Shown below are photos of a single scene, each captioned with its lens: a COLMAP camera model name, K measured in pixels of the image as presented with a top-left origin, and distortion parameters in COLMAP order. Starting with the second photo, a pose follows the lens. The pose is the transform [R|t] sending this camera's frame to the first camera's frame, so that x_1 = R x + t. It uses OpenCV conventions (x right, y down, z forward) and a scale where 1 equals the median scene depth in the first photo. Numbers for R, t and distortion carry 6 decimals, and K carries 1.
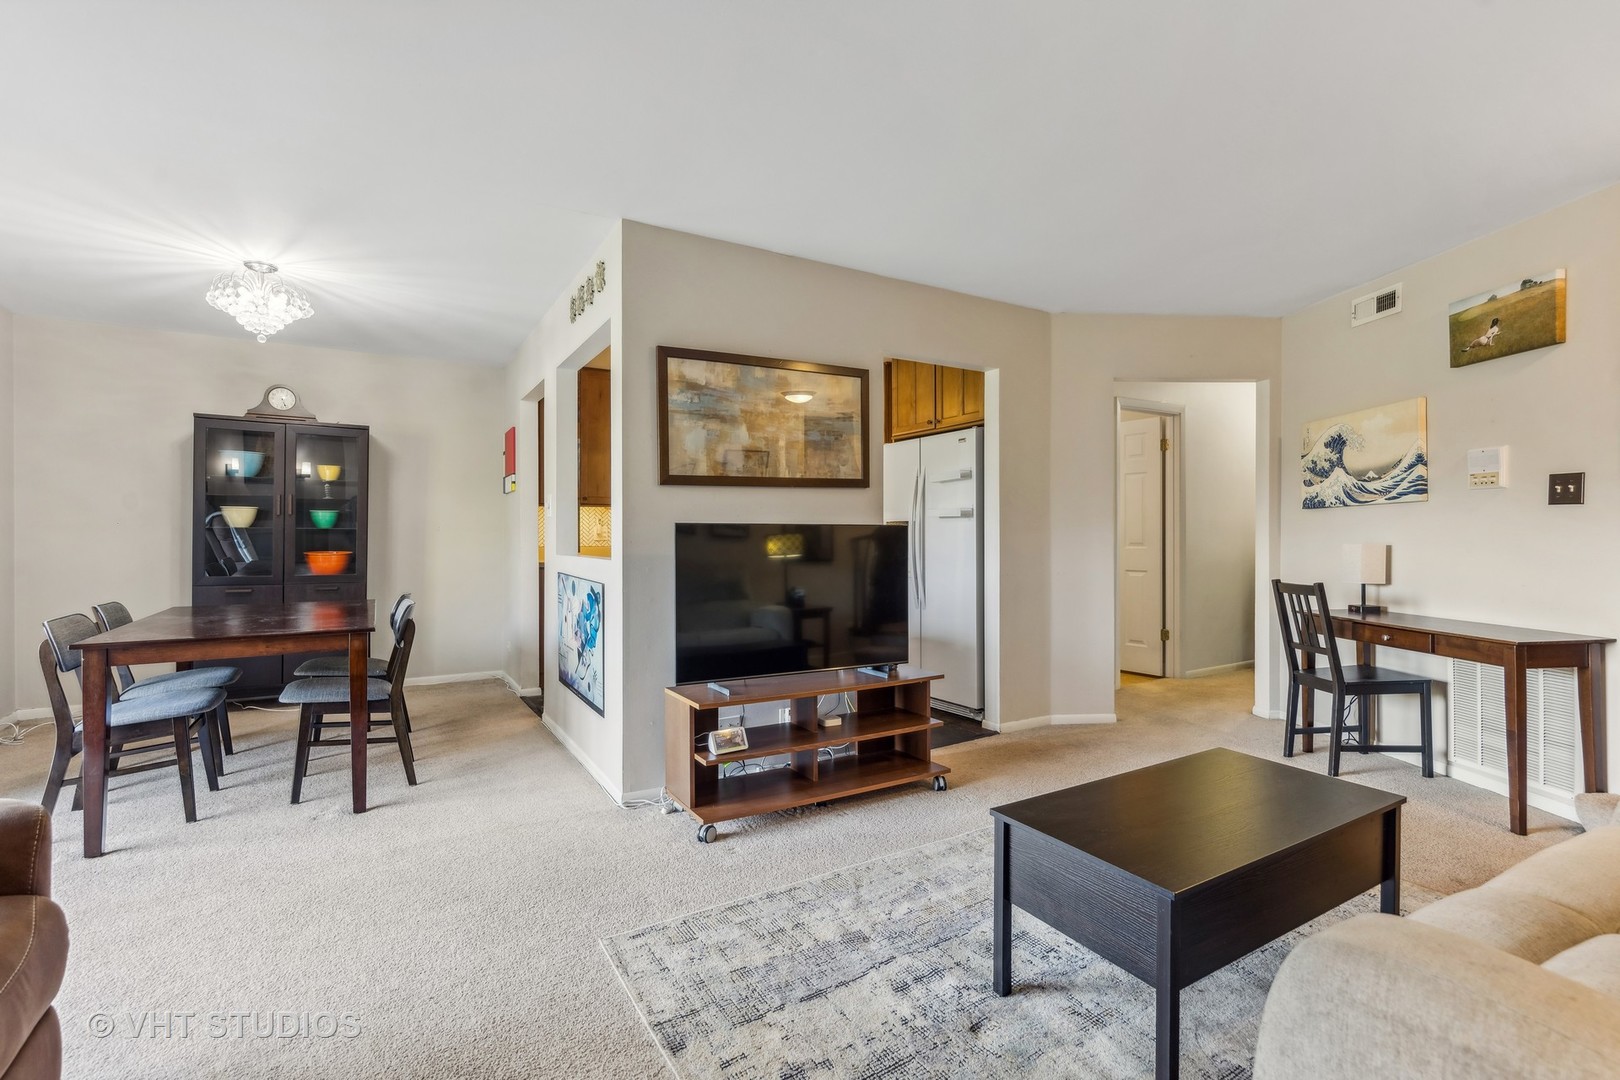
lens RADIAL K [[728.1, 0, 807.8], [0, 728.1, 534.3], [0, 0, 1]] dist [0.010323, 0.000216]
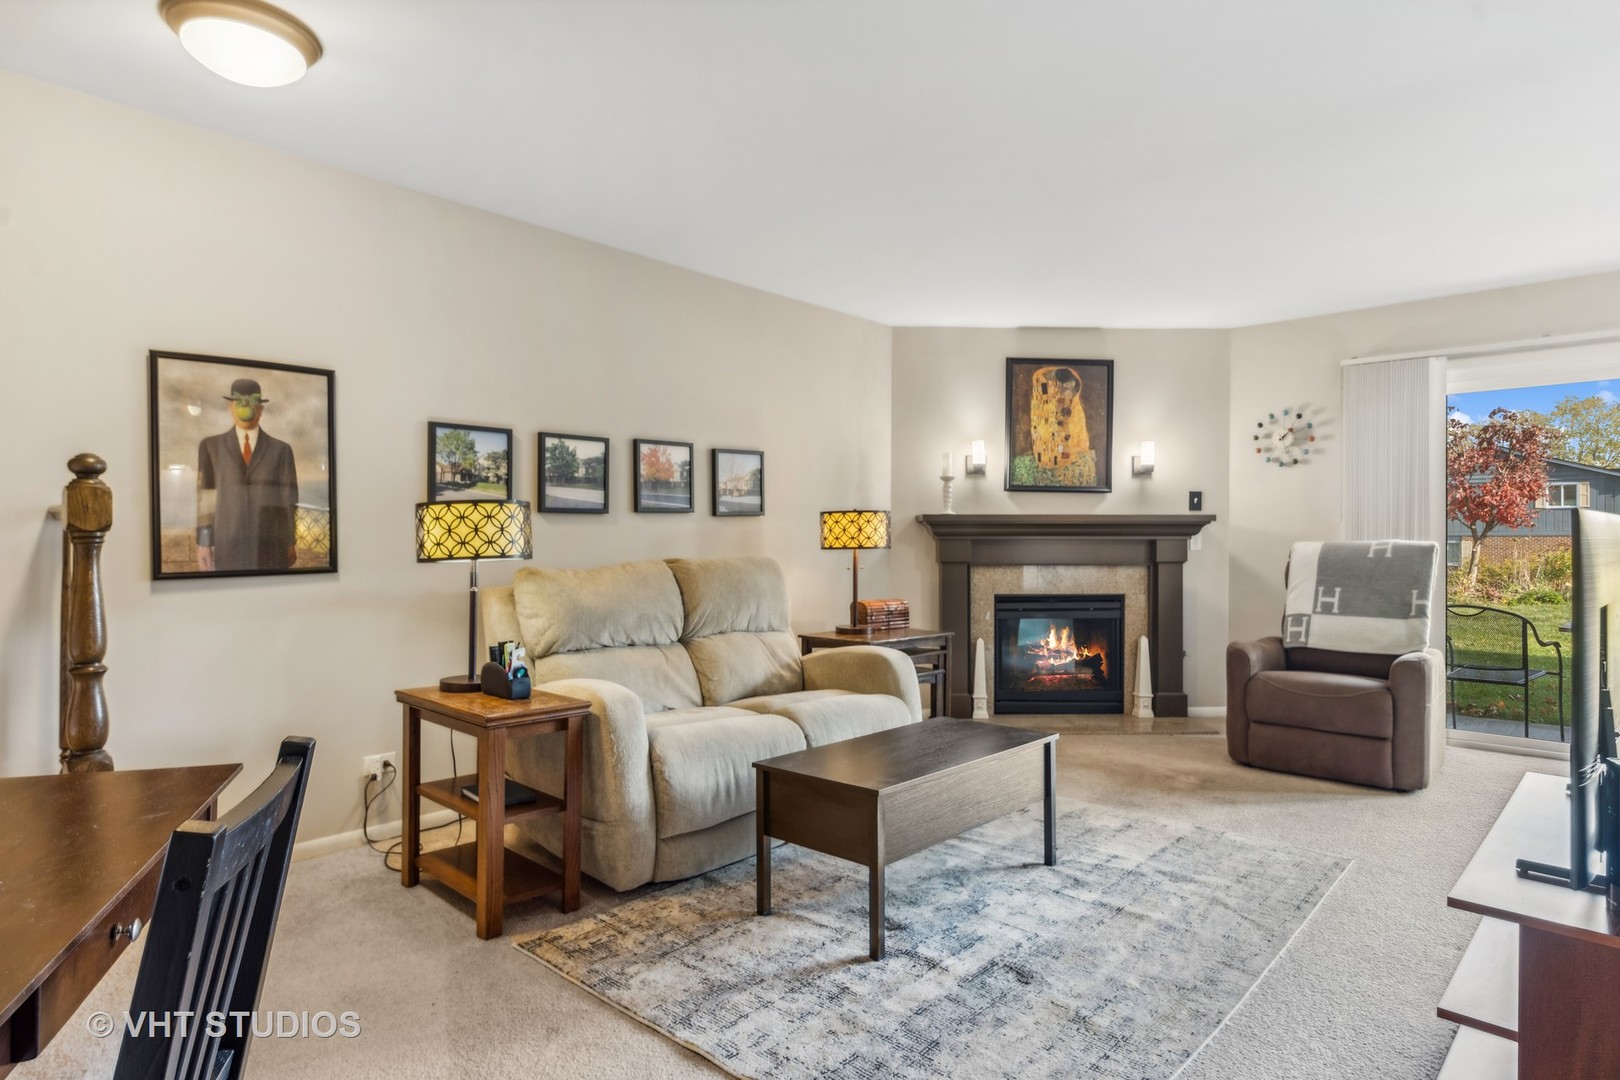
lens RADIAL K [[899.5, 0, 807.9], [0, 899.5, 535.9], [0, 0, 1]] dist [0.003067, 0.000360]
pose [[-0.960664, -0.002067, -0.277704, 0.597507], [-0.000306, 0.999980, -0.006383, 0.003740], [0.277712, -0.006047, -0.960645, 1.266647]]
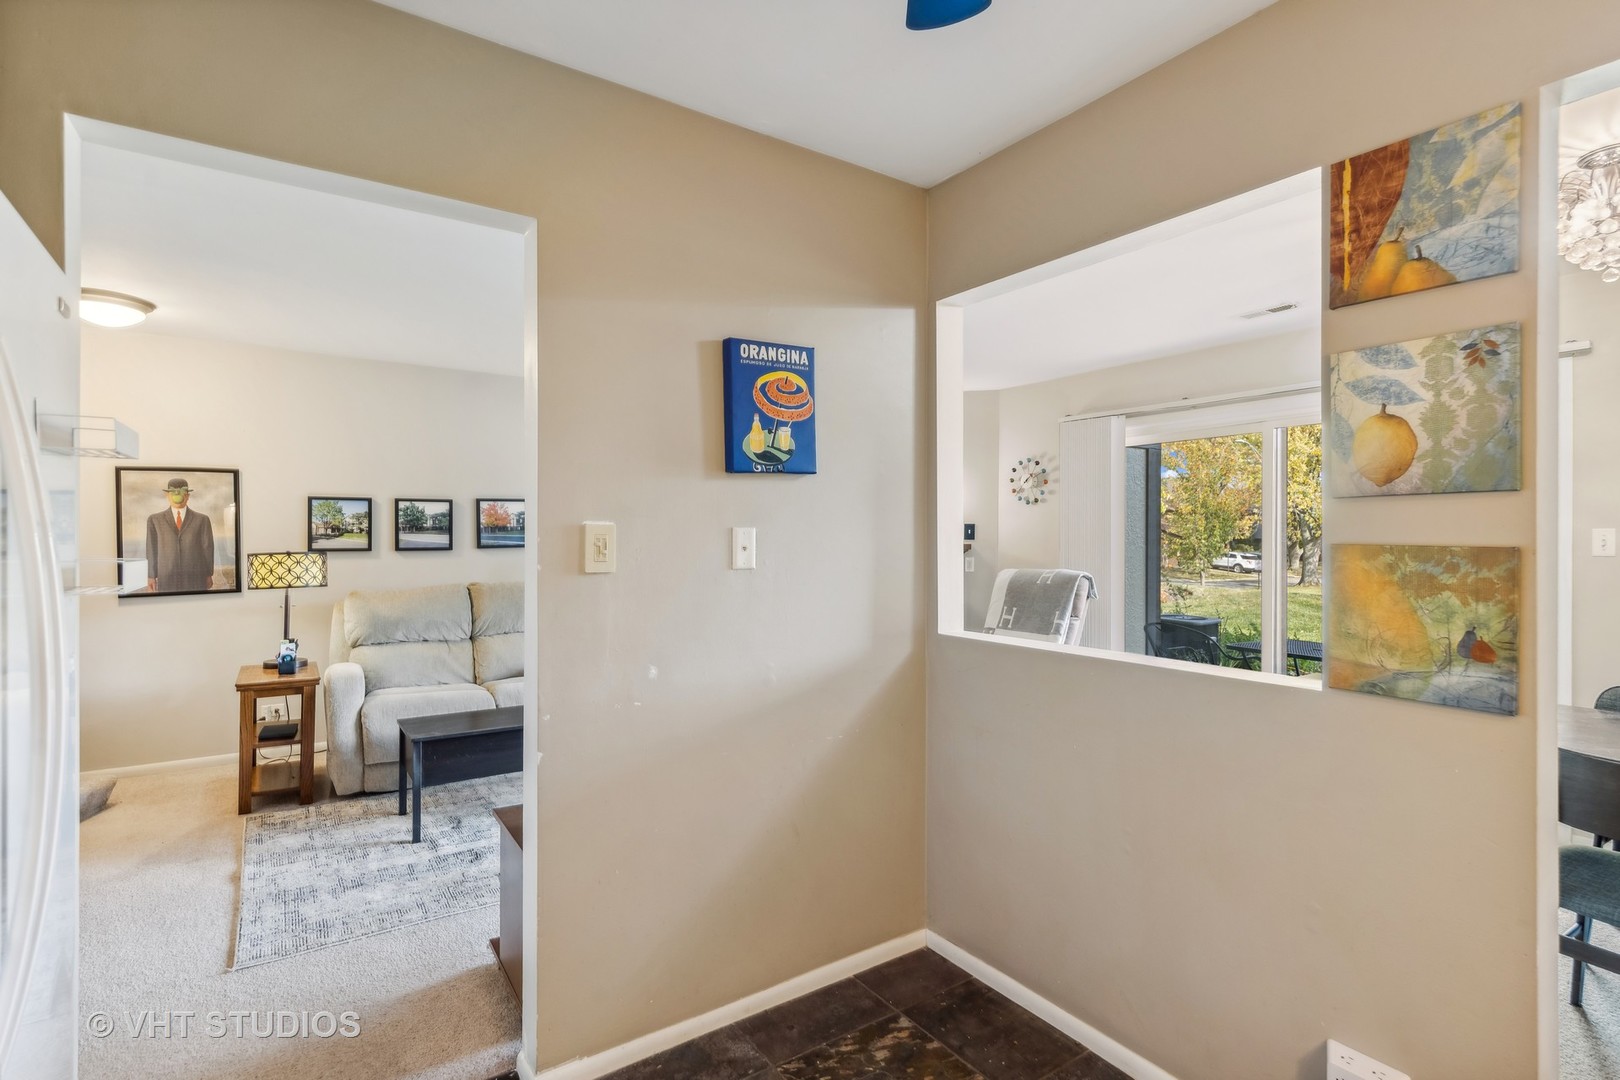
lens RADIAL K [[787.8, 0, 812.7], [0, 787.8, 535.4], [0, 0, 1]] dist [0.001041, 0.000849]
pose [[-0.998175, -0.000269, -0.060381, -0.059554], [-0.000016, 0.999991, -0.004183, -0.053616], [0.060382, -0.004174, -0.998167, 1.617266]]
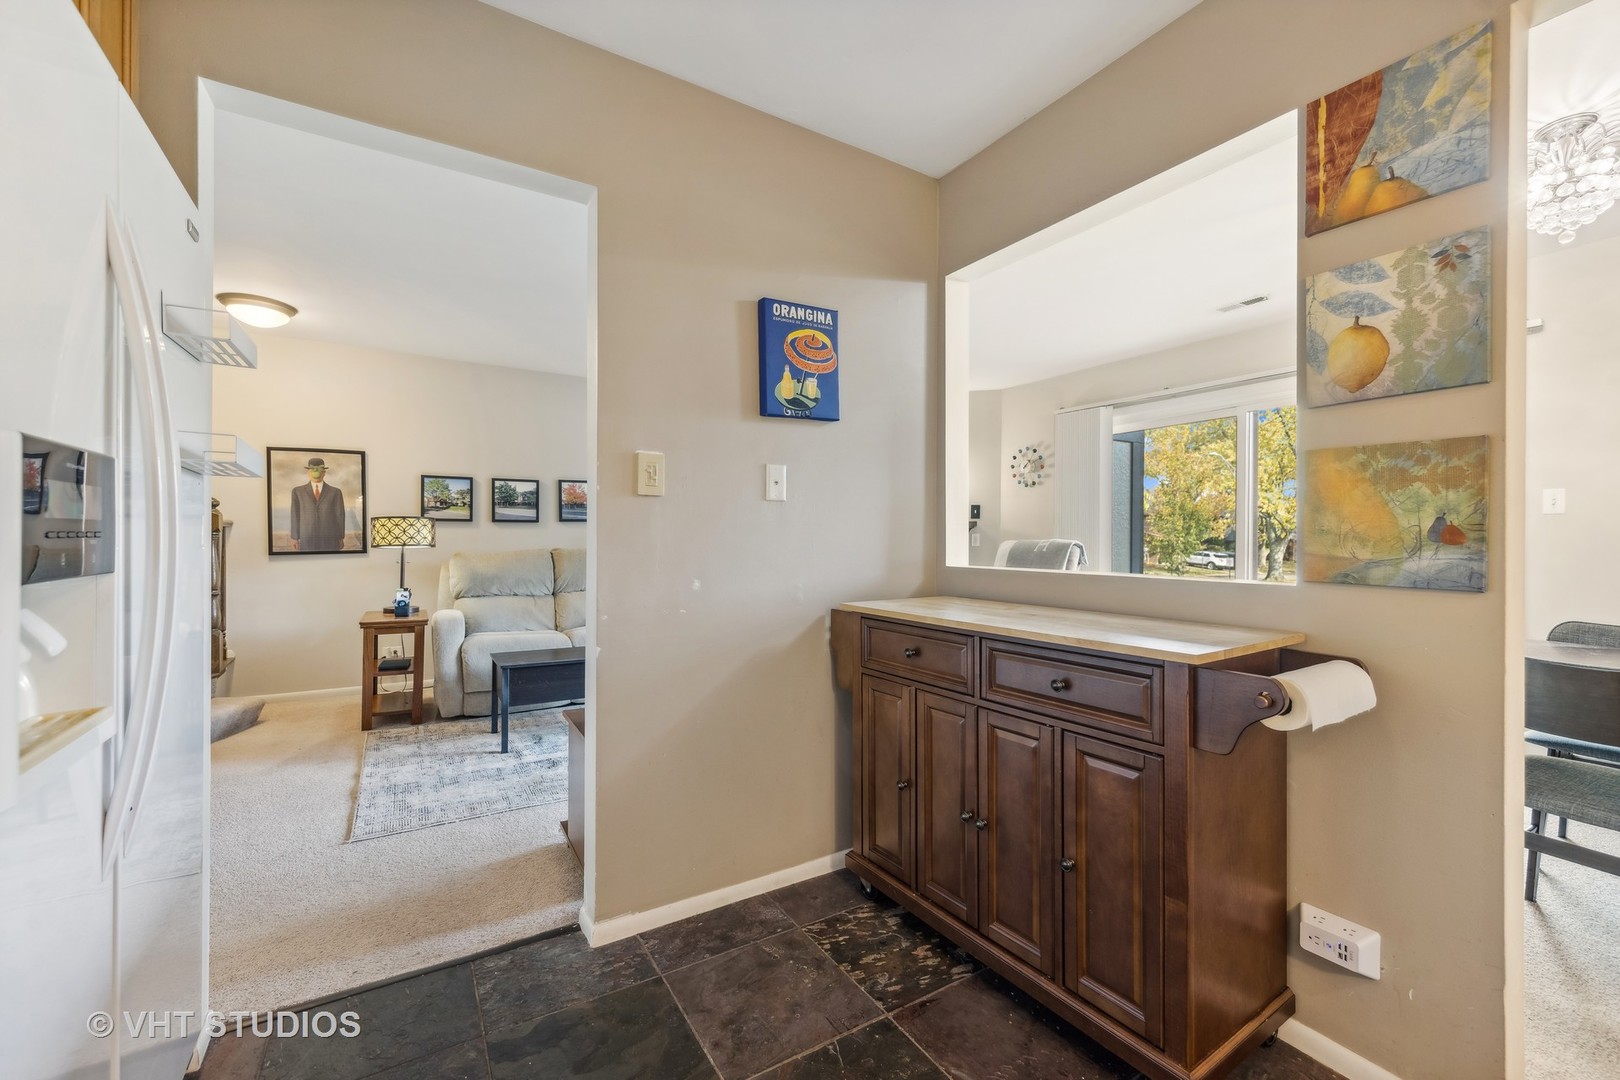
lens RADIAL K [[662.5, 0, 811.5], [0, 662.5, 537.8], [0, 0, 1]] dist [0.001729, -0.000541]
pose [[-0.999909, -0.004205, -0.012838, -0.067690], [-0.004156, 0.999984, -0.003834, 0.005563], [0.012854, -0.003780, -0.999910, 1.597007]]
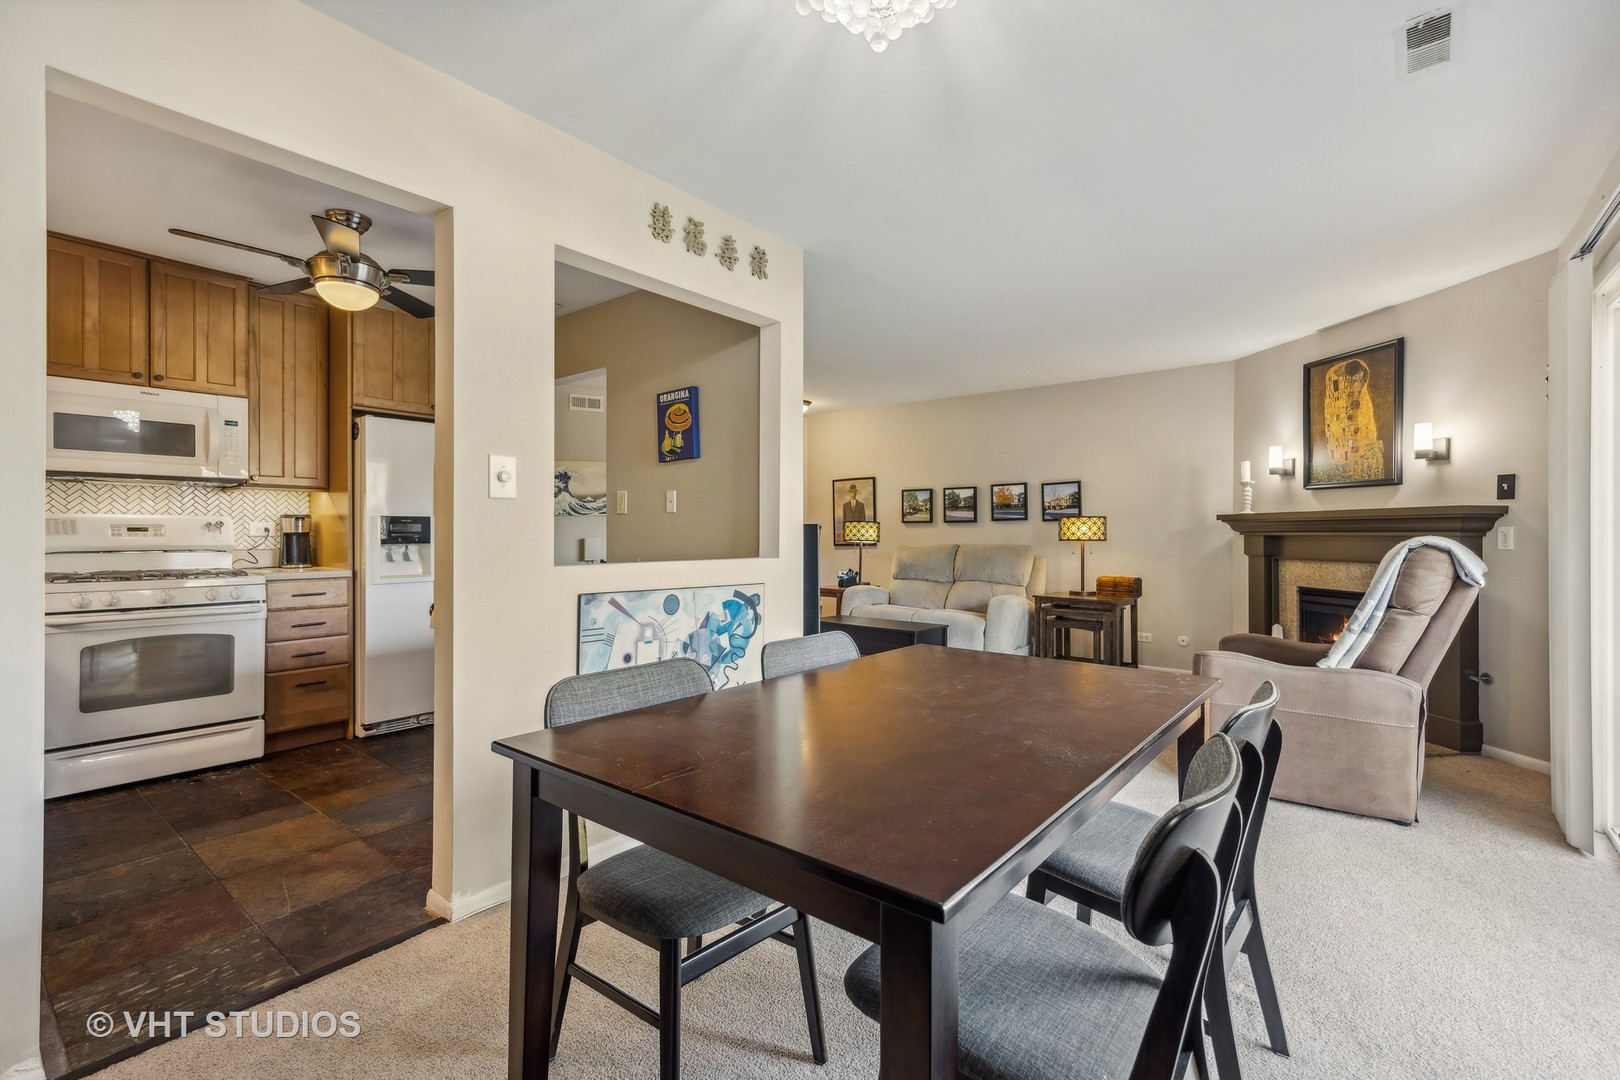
lens RADIAL K [[719.3, 0, 811.0], [0, 719.3, 531.5], [0, 0, 1]] dist [0.010520, -0.000595]
pose [[-0.350330, 0.001720, 0.936625, -1.108173], [-0.004476, 0.999984, -0.003511, 0.001202], [-0.936616, -0.005422, -0.350317, 1.181782]]
